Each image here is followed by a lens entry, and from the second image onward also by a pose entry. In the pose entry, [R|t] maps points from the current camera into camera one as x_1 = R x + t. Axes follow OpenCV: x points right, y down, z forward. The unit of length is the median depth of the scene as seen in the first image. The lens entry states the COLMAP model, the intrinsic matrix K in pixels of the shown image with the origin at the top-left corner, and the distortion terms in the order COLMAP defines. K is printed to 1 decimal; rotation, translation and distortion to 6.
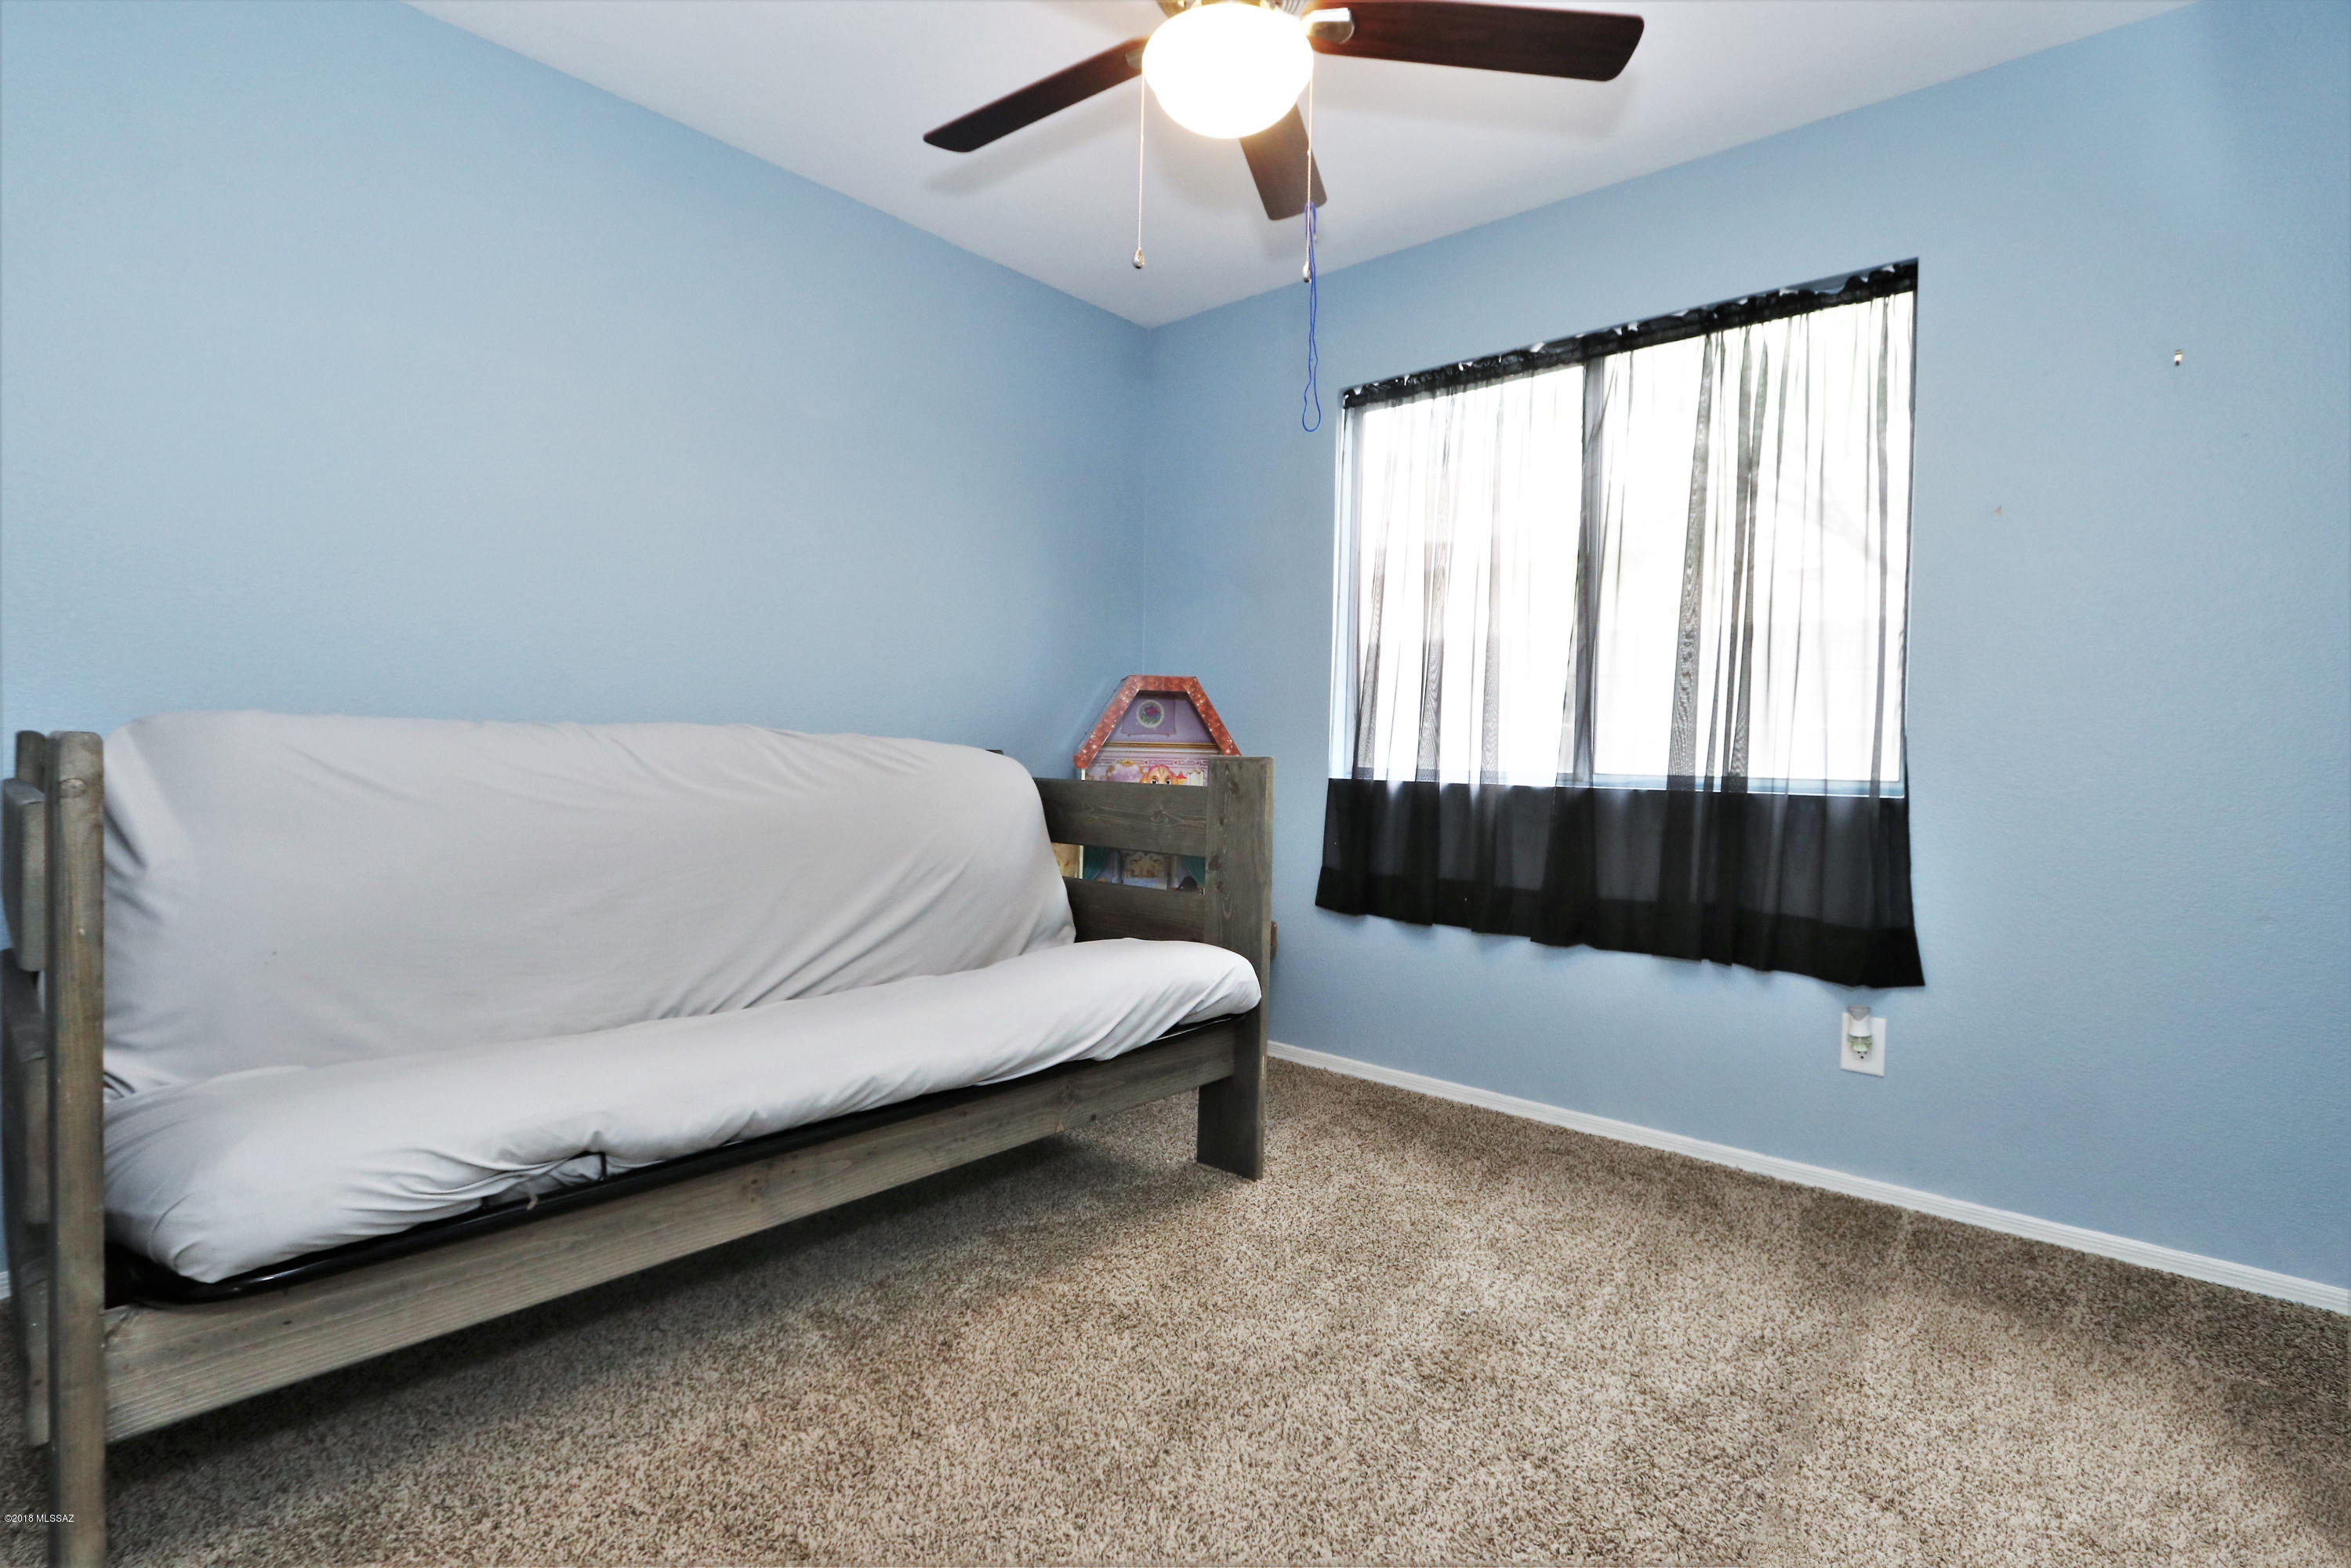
lens RADIAL K [[1113.6, 0, 1146.2], [0, 1113.6, 774.9], [0, 0, 1]] dist [-0.024448, 0.003294]
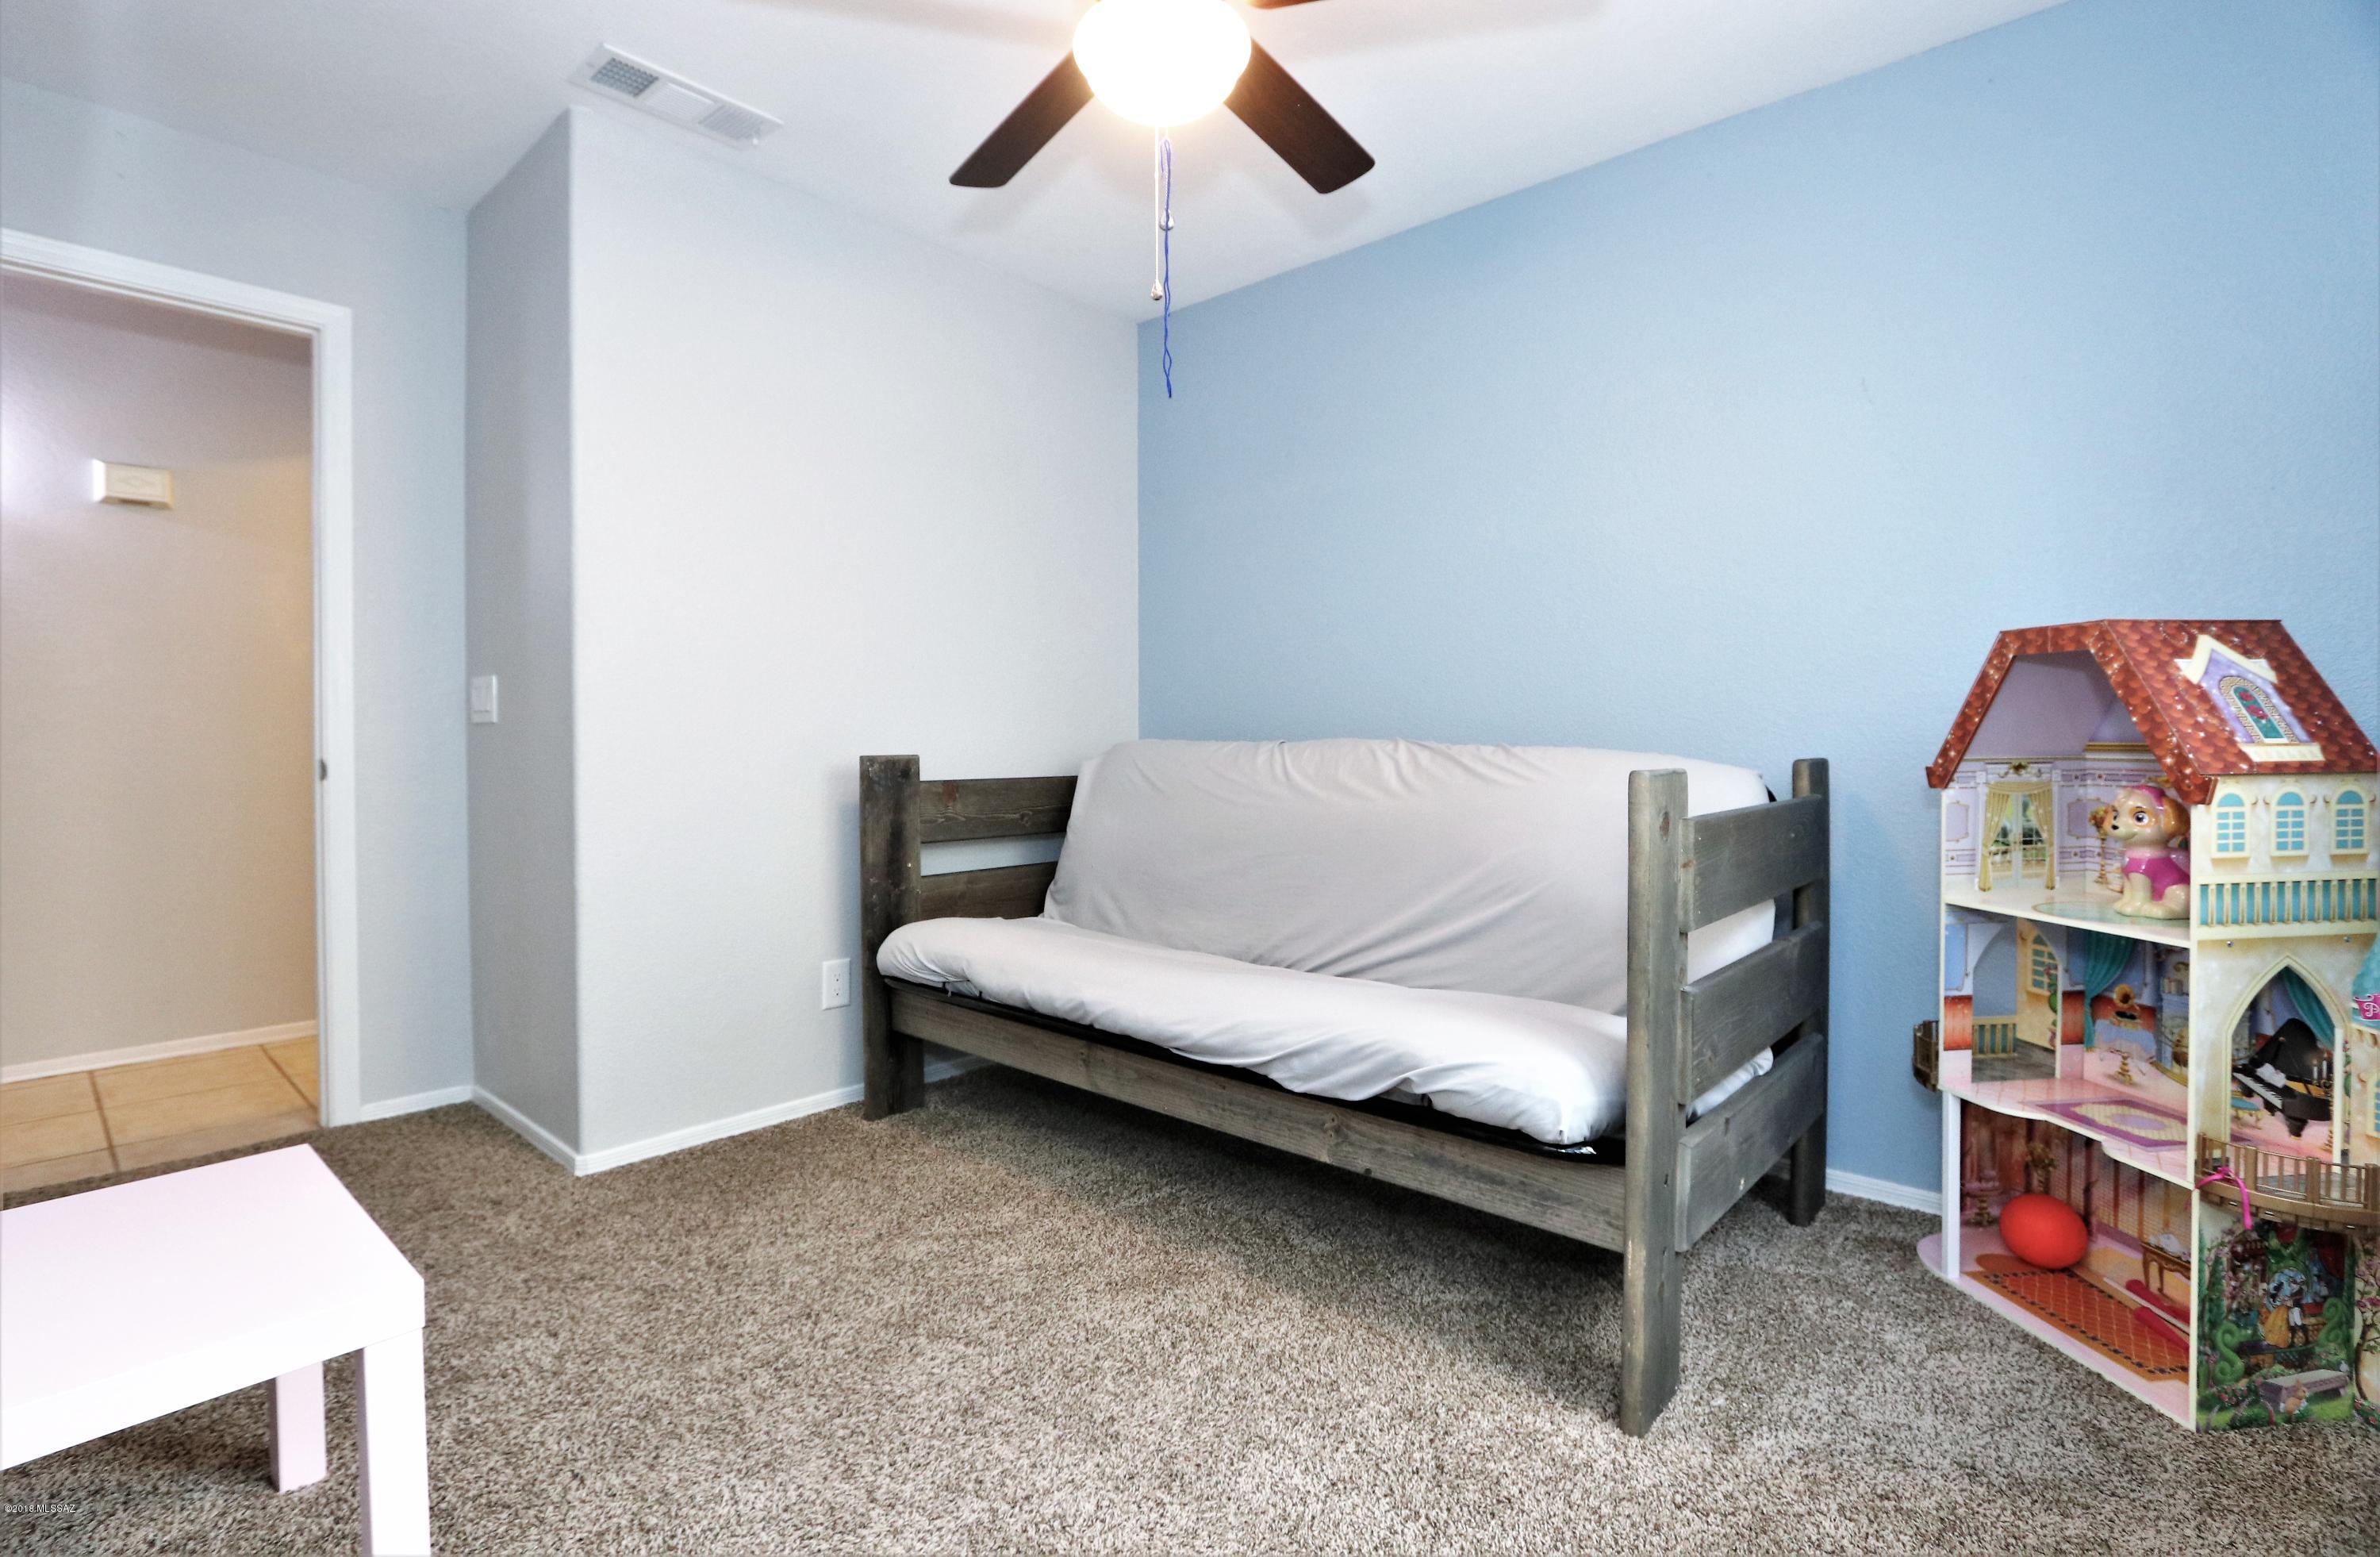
lens RADIAL K [[1101.2, 0, 1153.7], [0, 1101.2, 757.6], [0, 0, 1]] dist [-0.028122, 0.004219]
pose [[-0.019444, -0.002526, -0.999808, 0.872877], [-0.015326, 0.999880, -0.002229, -0.022697], [0.999693, 0.015279, -0.019481, 0.863804]]
